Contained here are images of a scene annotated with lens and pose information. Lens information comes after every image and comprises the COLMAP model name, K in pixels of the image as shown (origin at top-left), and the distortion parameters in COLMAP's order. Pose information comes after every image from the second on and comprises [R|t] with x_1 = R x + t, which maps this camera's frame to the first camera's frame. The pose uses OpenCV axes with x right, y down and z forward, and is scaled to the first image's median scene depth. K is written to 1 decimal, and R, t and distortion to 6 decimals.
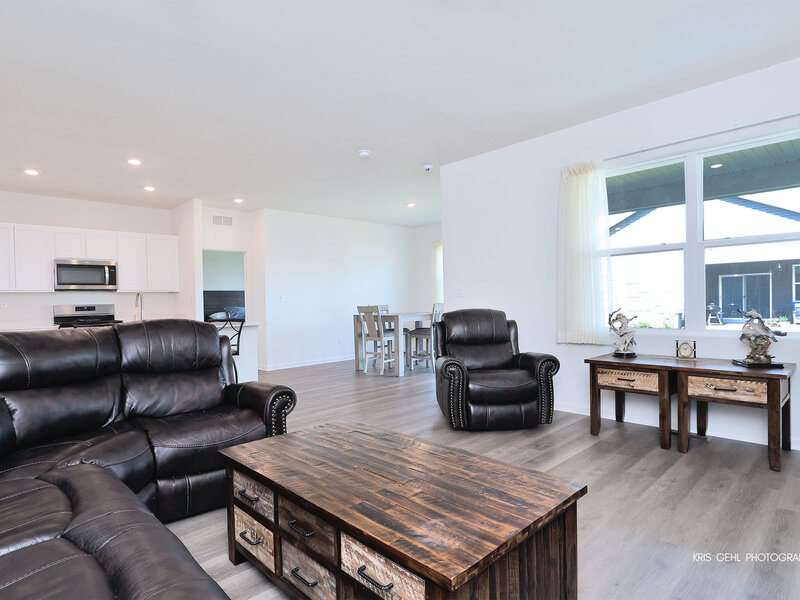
lens RADIAL K [[438.3, 0, 381.8], [0, 438.3, 301.3], [0, 0, 1]] dist [-0.006036, -0.000714]
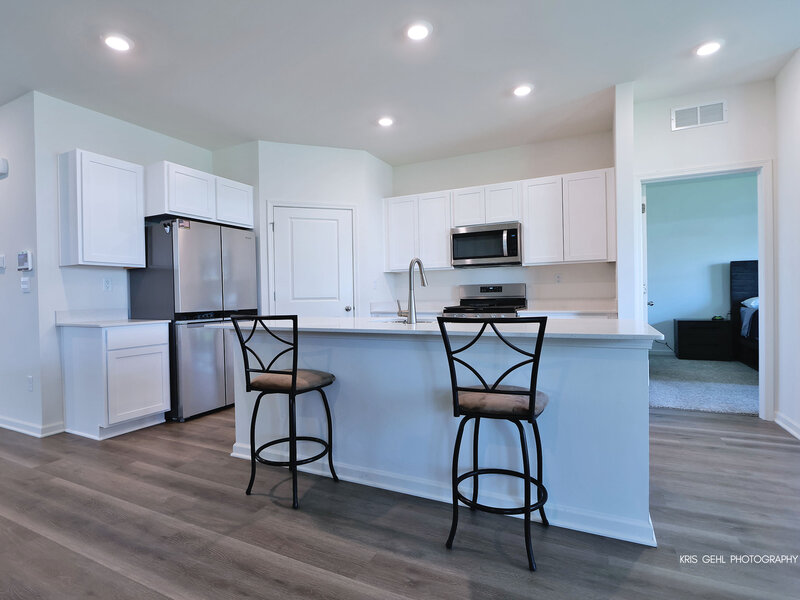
lens RADIAL K [[420.9, 0, 414.7], [0, 420.9, 298.9], [0, 0, 1]] dist [0.001165, 0.000422]
pose [[0.404745, 0.020352, -0.914203, -0.048733], [0.010856, 0.999575, 0.027059, 0.012054], [0.914365, -0.020877, 0.404352, 0.578814]]
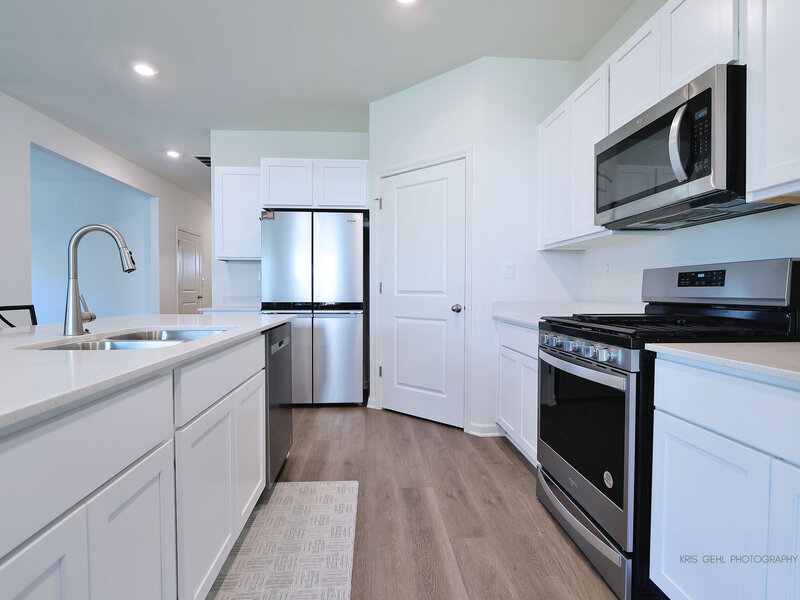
lens RADIAL K [[438.3, 0, 381.8], [0, 438.3, 301.3], [0, 0, 1]] dist [-0.006036, -0.000714]
pose [[-0.635192, 0.035317, -0.771546, -0.320831], [0.009666, 0.999239, 0.037781, 0.019474], [0.772294, 0.016541, -0.635050, 1.032404]]
